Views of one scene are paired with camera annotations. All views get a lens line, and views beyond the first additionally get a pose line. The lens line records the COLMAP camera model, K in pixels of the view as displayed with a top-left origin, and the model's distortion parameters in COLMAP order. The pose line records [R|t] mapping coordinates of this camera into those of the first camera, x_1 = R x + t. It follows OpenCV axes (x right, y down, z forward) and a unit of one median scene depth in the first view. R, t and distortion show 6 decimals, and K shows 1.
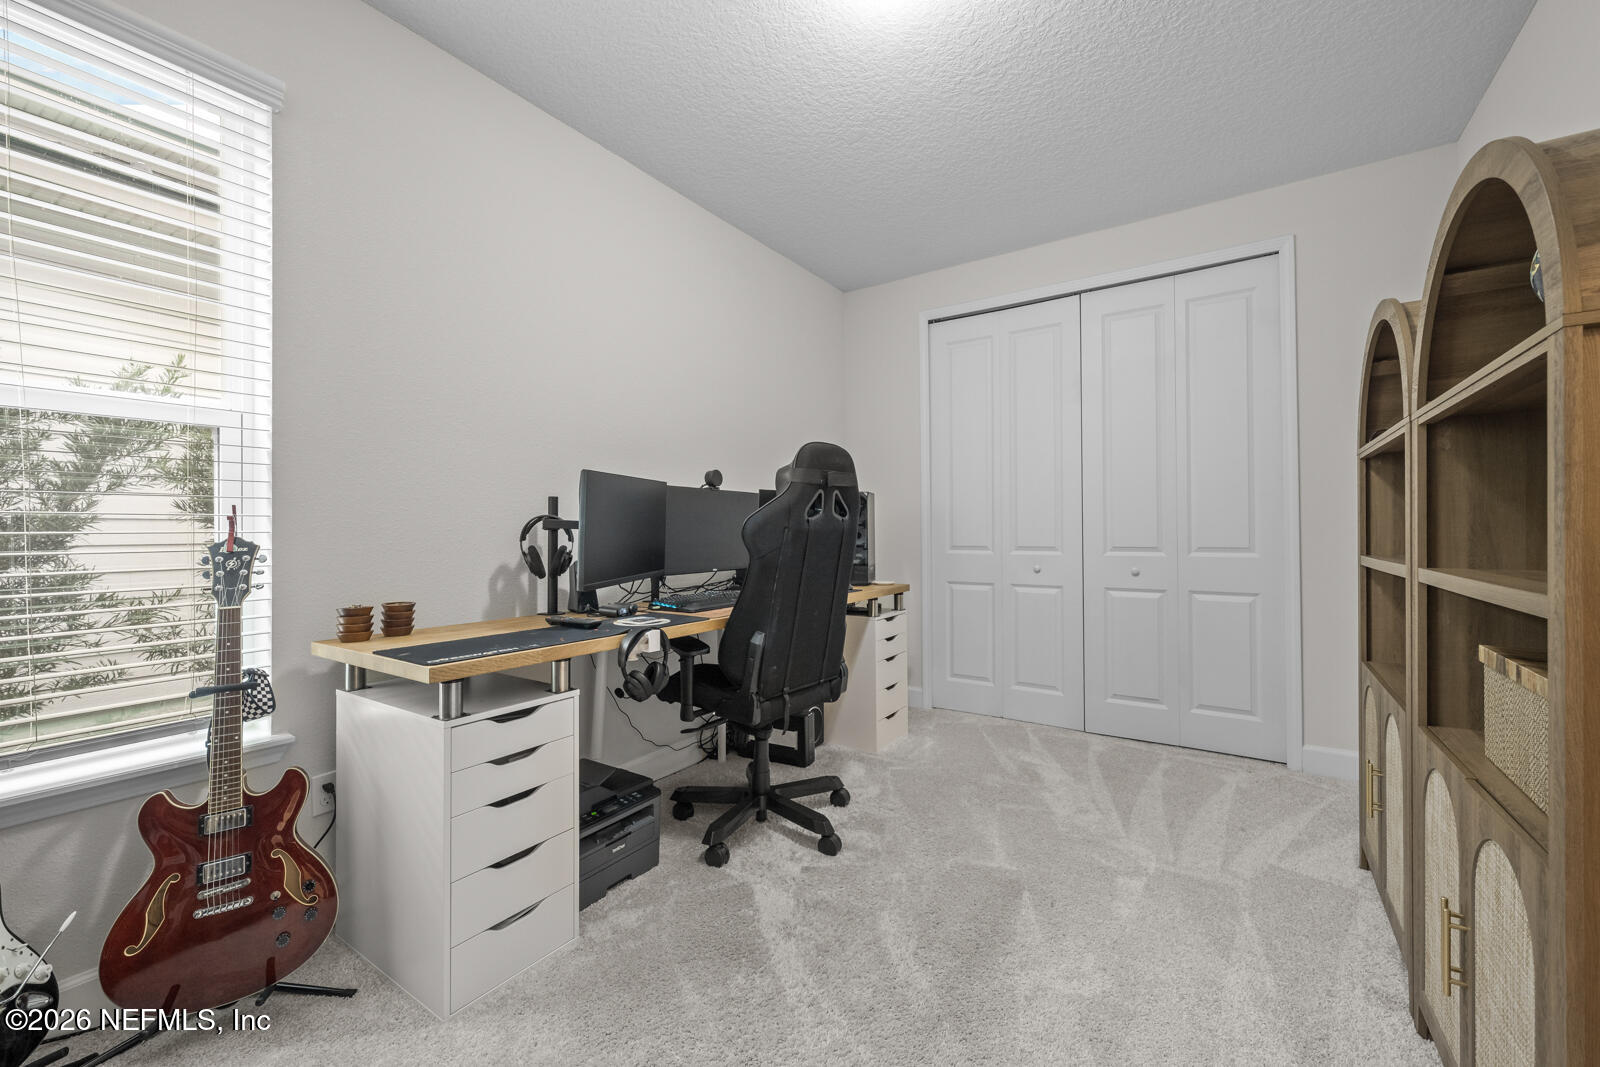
lens RADIAL K [[638.3, 0, 801.0], [0, 638.3, 528.9], [0, 0, 1]] dist [0.000521, -0.000153]
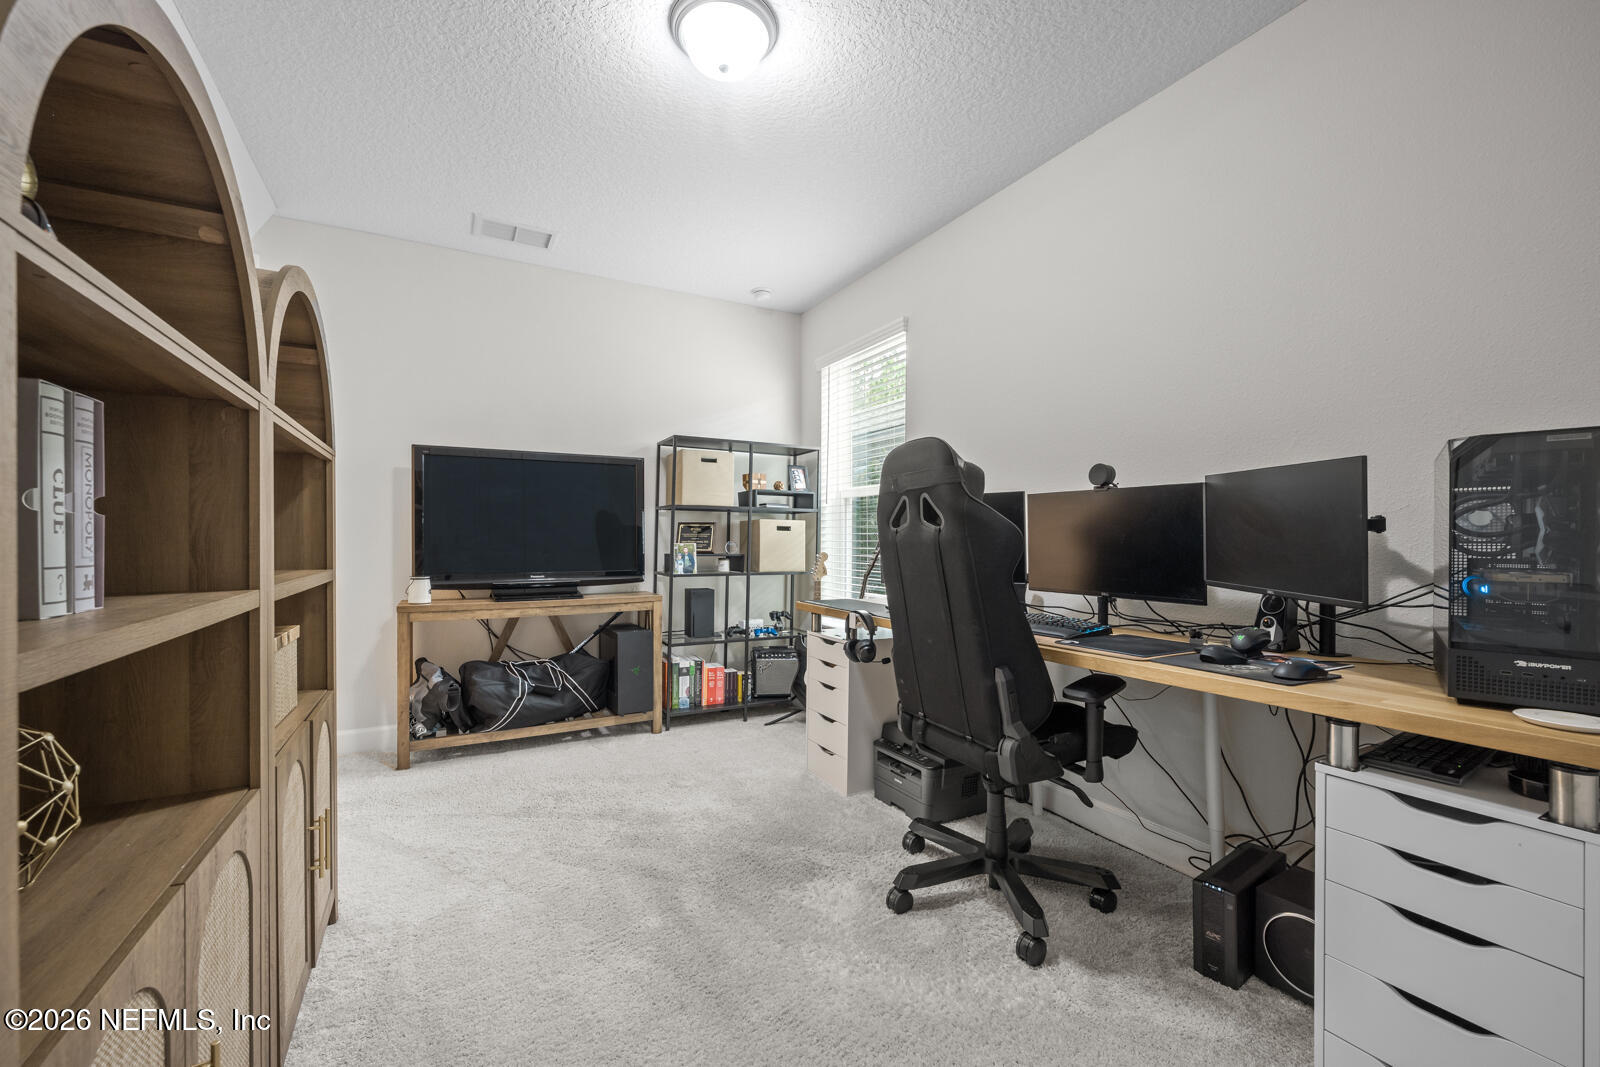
lens RADIAL K [[638.3, 0, 800.4], [0, 638.3, 539.3], [0, 0, 1]] dist [0.000521, -0.000153]
pose [[-0.452664, -0.001032, -0.891681, 0.726361], [-0.000844, 0.999999, -0.000728, -0.000328], [0.891681, 0.000423, -0.452664, 1.044099]]
